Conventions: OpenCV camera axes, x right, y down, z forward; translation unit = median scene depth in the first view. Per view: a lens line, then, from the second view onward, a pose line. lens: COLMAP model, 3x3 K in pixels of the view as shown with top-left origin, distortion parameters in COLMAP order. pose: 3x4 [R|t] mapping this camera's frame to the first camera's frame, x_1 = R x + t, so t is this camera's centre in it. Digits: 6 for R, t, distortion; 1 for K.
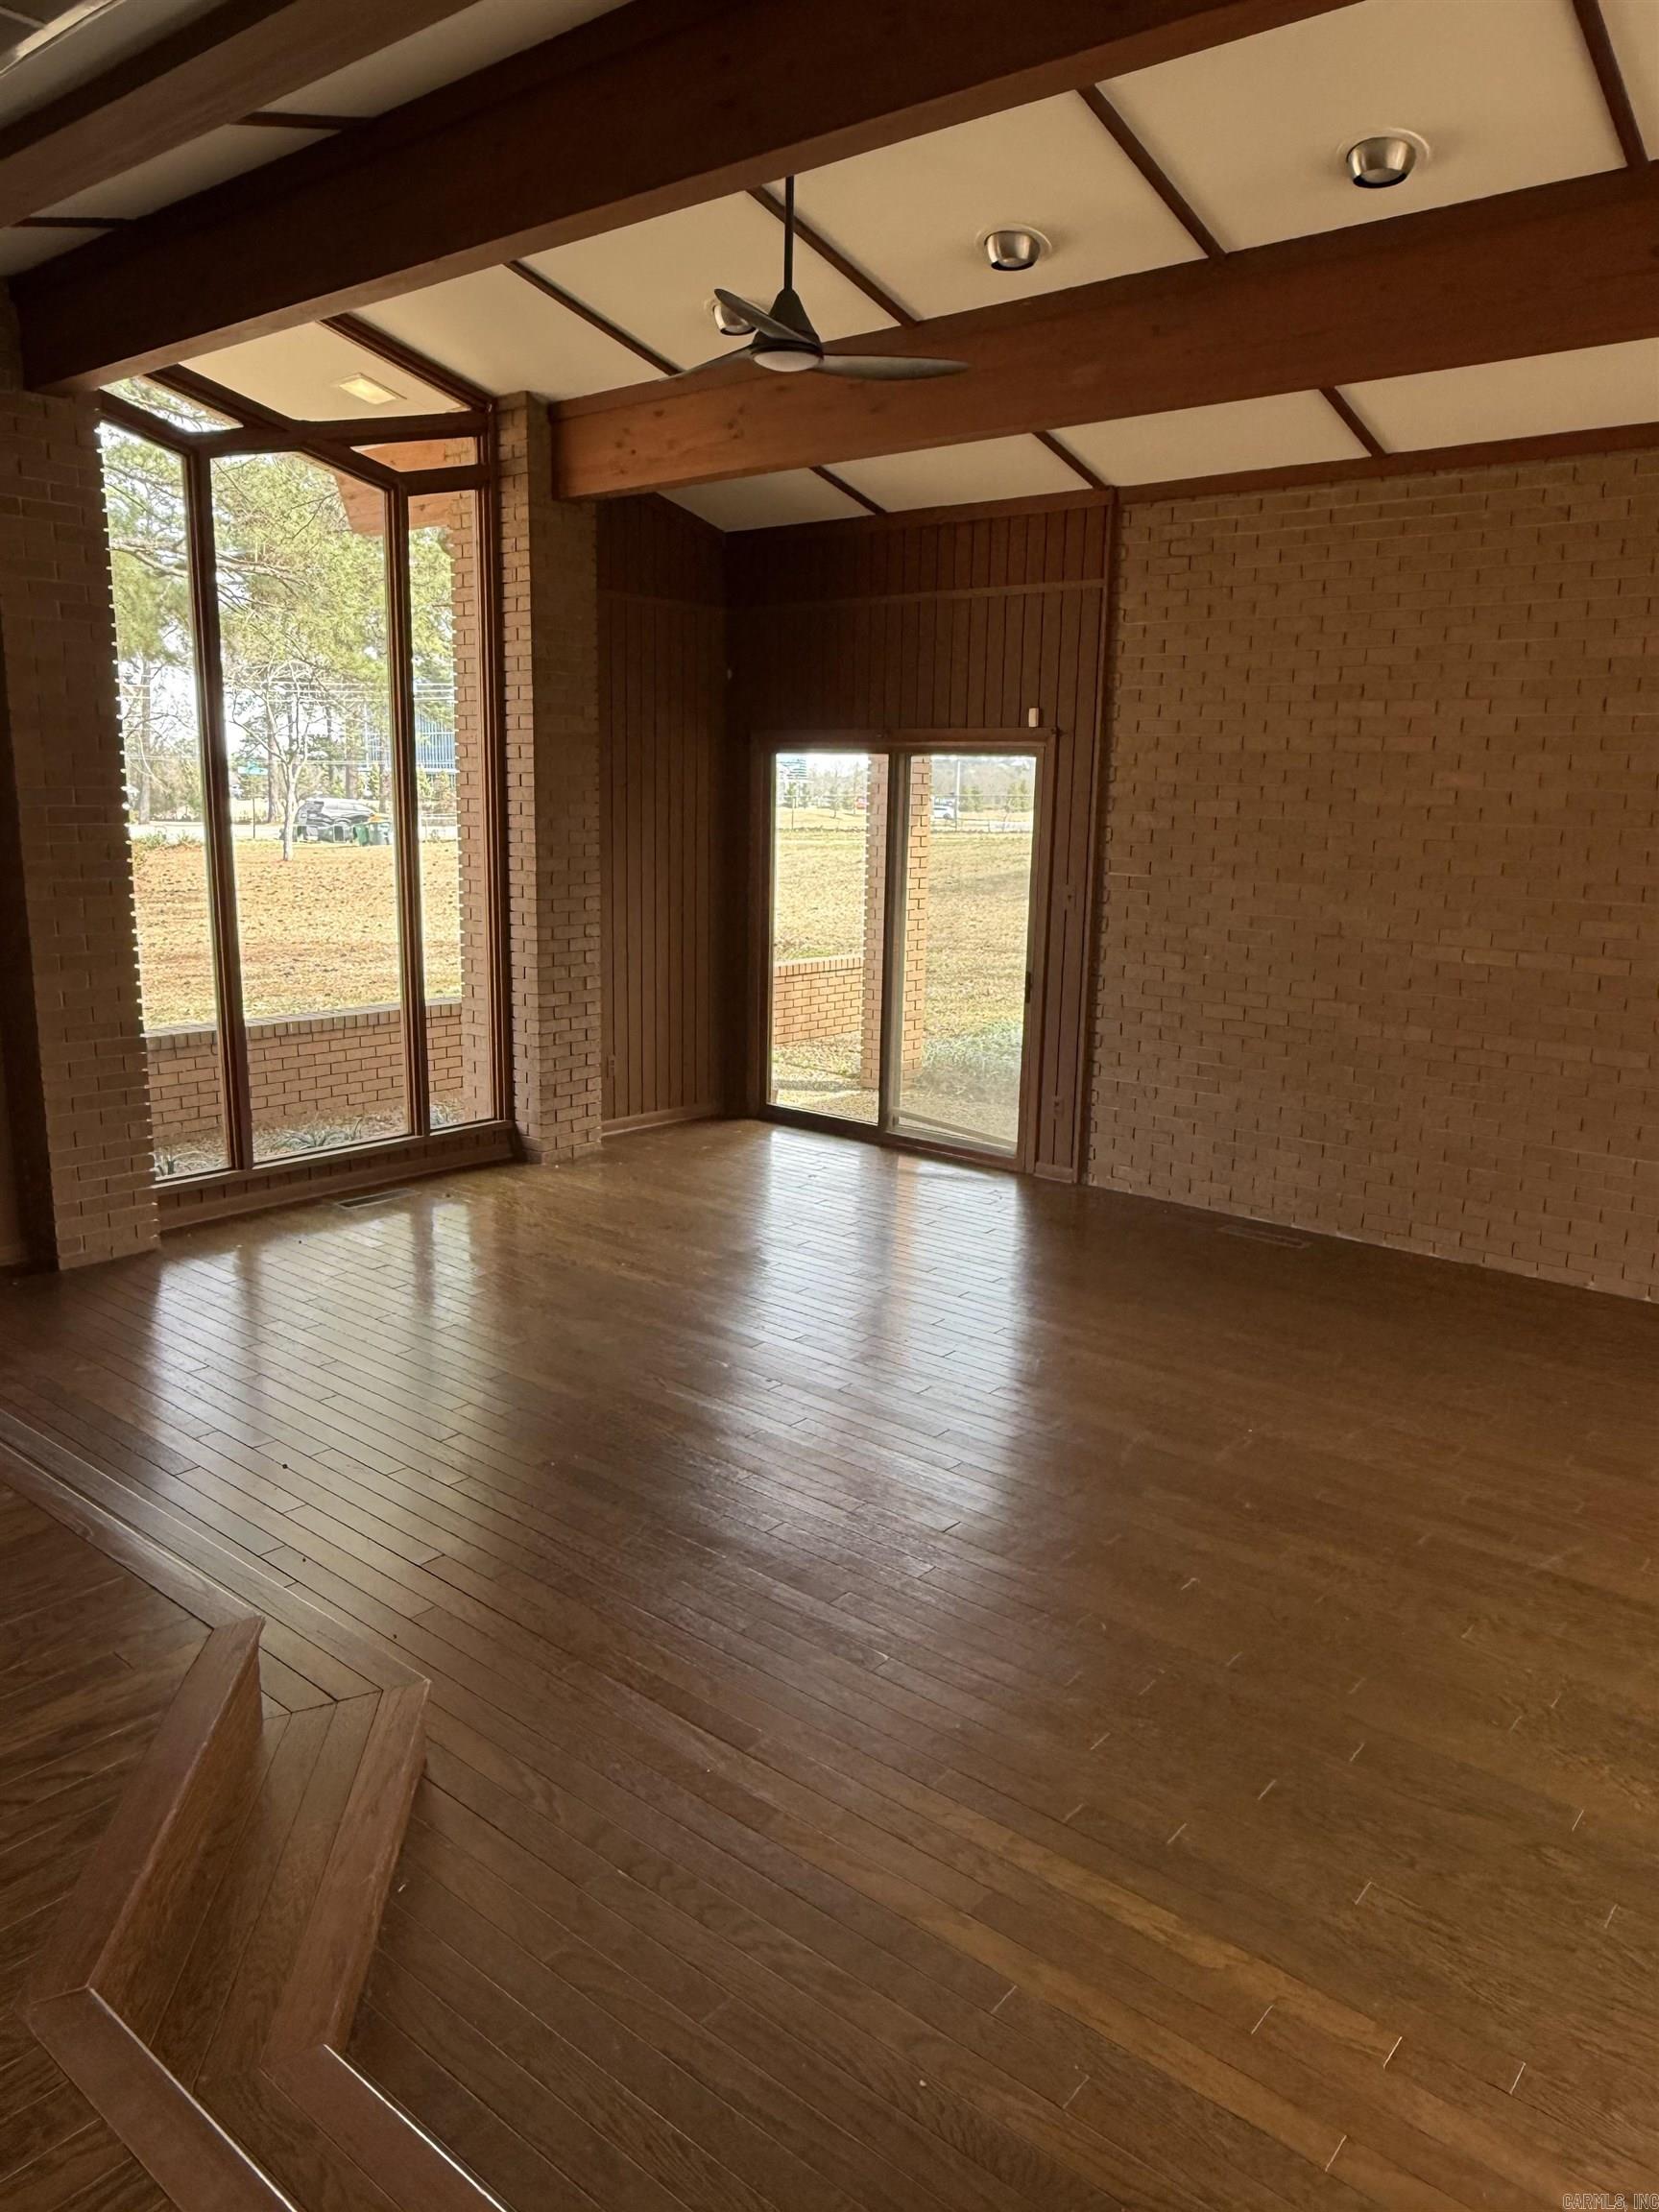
lens RADIAL K [[1555.9, 0, 827.8], [0, 1555.9, 1104.0], [0, 0, 1]] dist [0.005414, -0.012452]
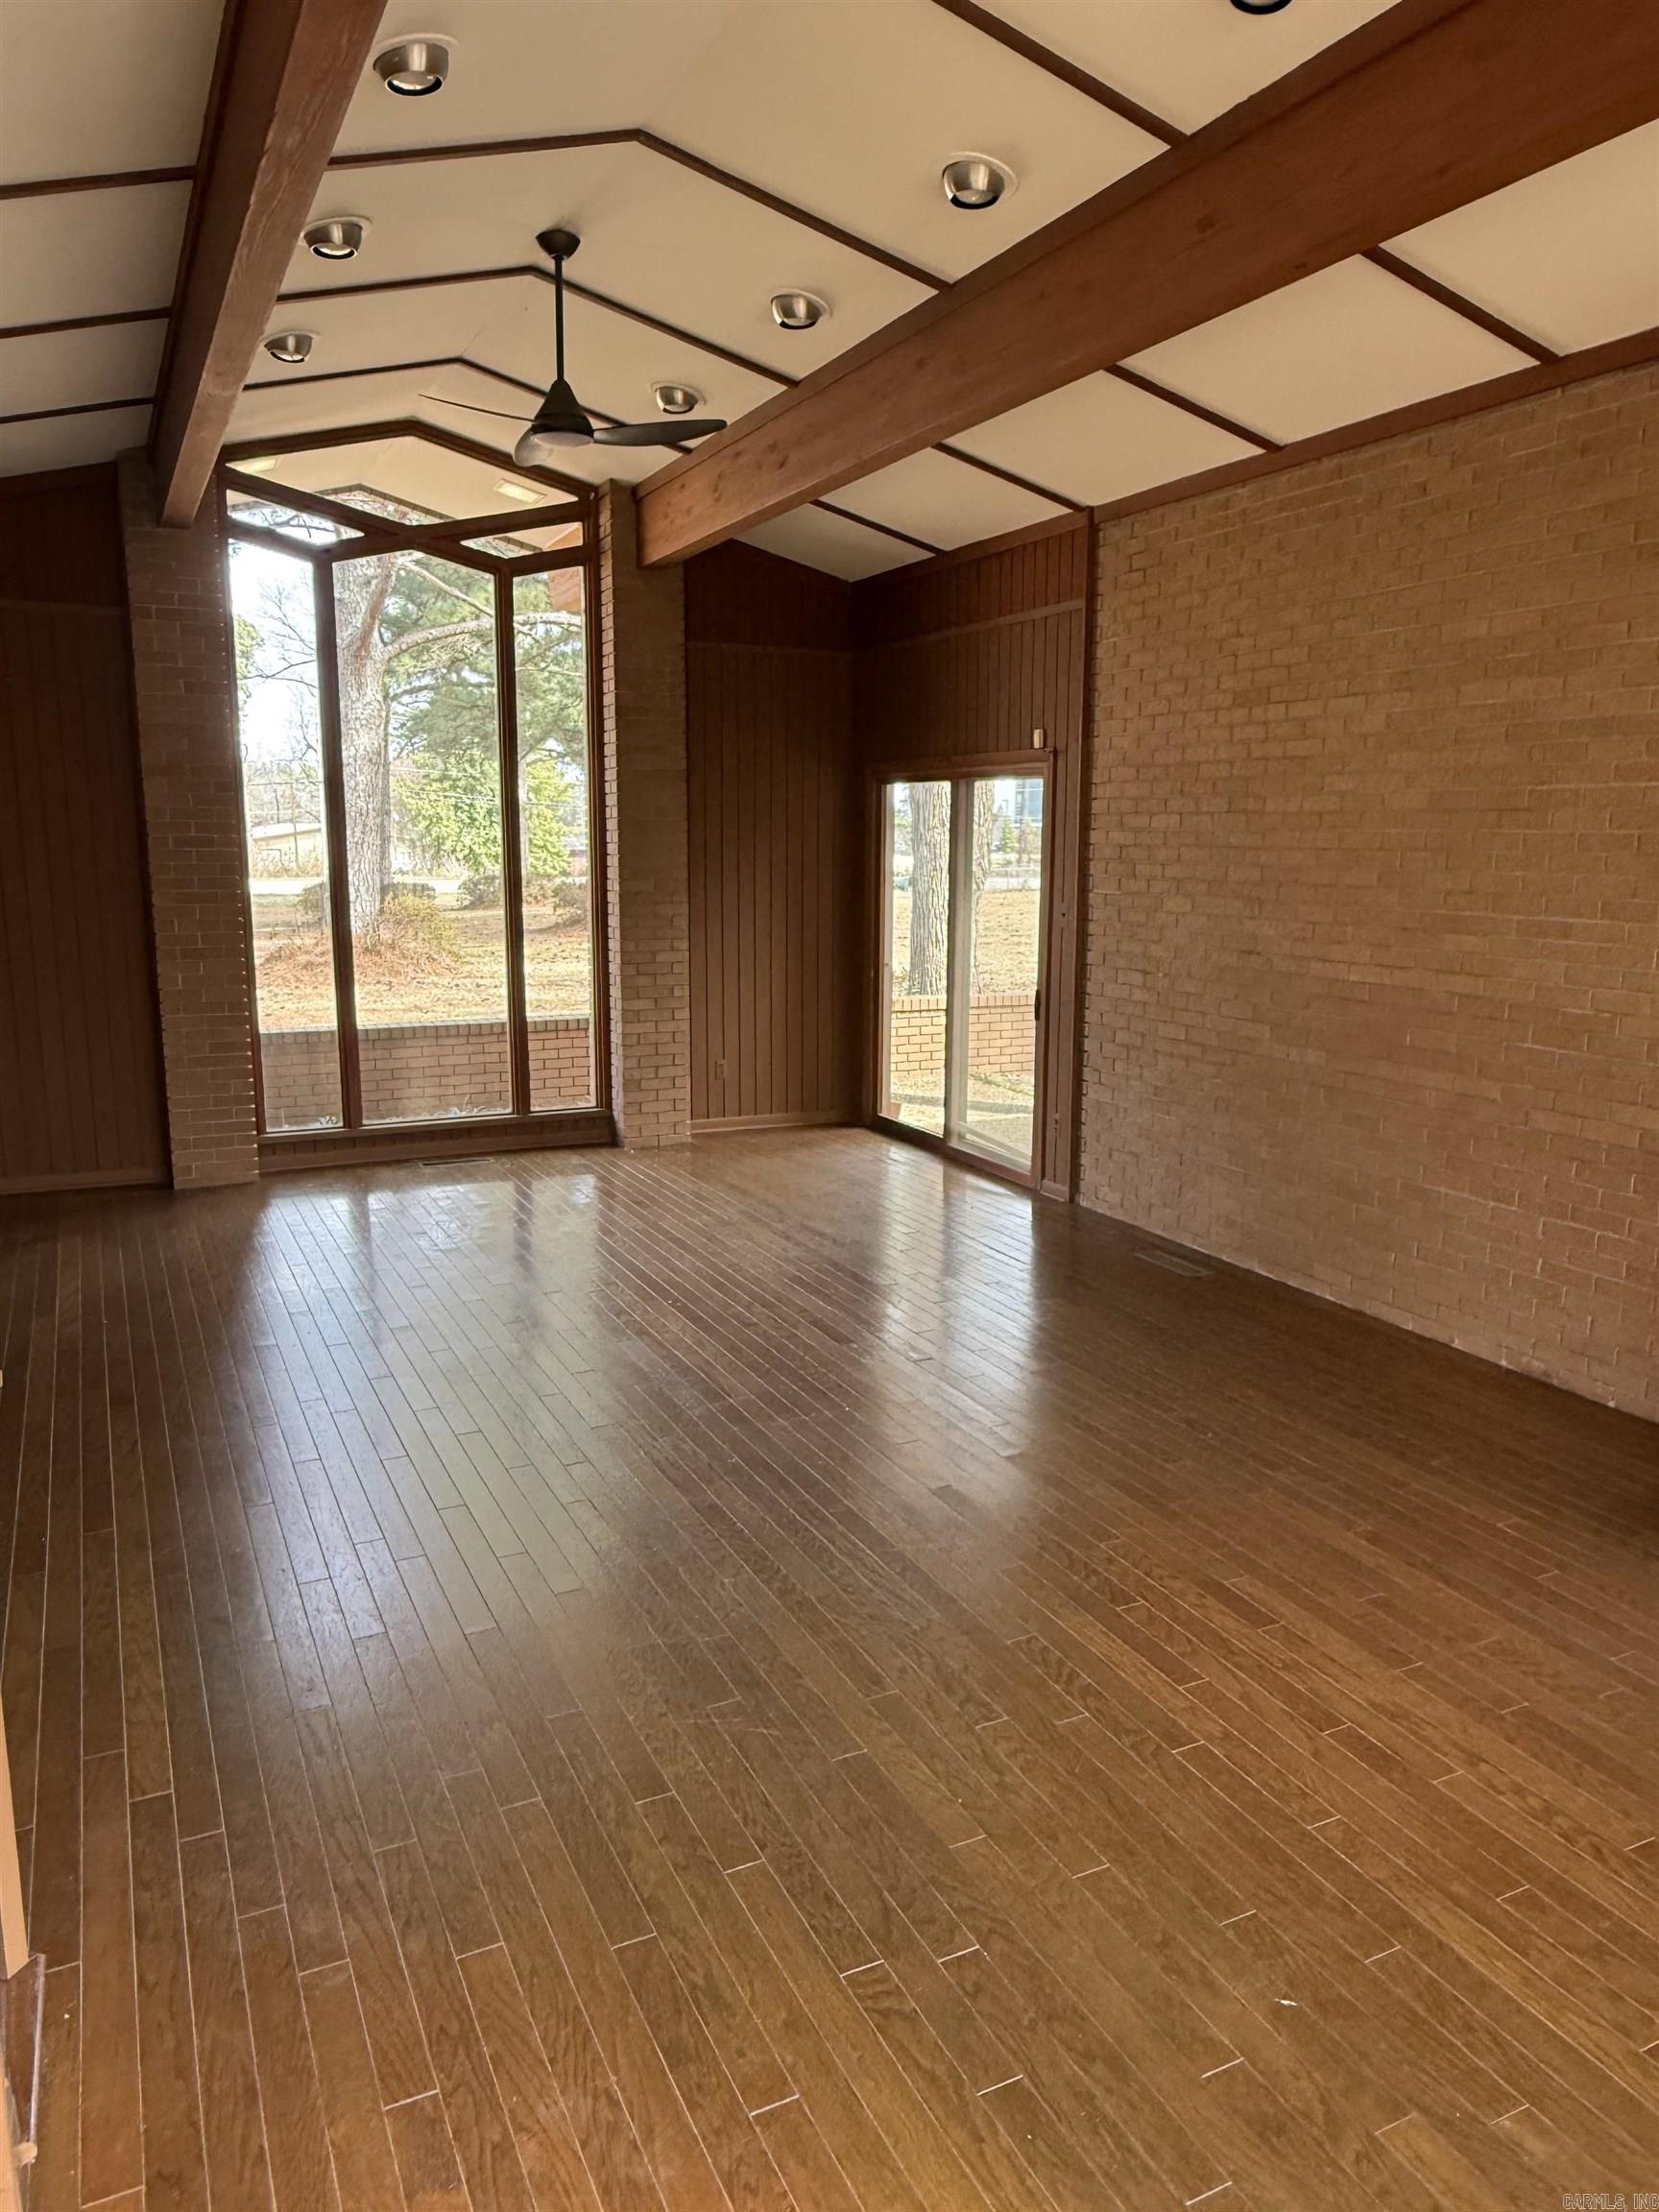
lens RADIAL K [[1555.9, 0, 812.6], [0, 1555.9, 1106.8], [0, 0, 1]] dist [0.005414, -0.012452]
pose [[0.906045, 0.055235, -0.419562, 0.443658], [-0.068516, 0.997511, -0.016638, 0.018682], [0.417598, 0.043821, 0.907574, 0.027051]]
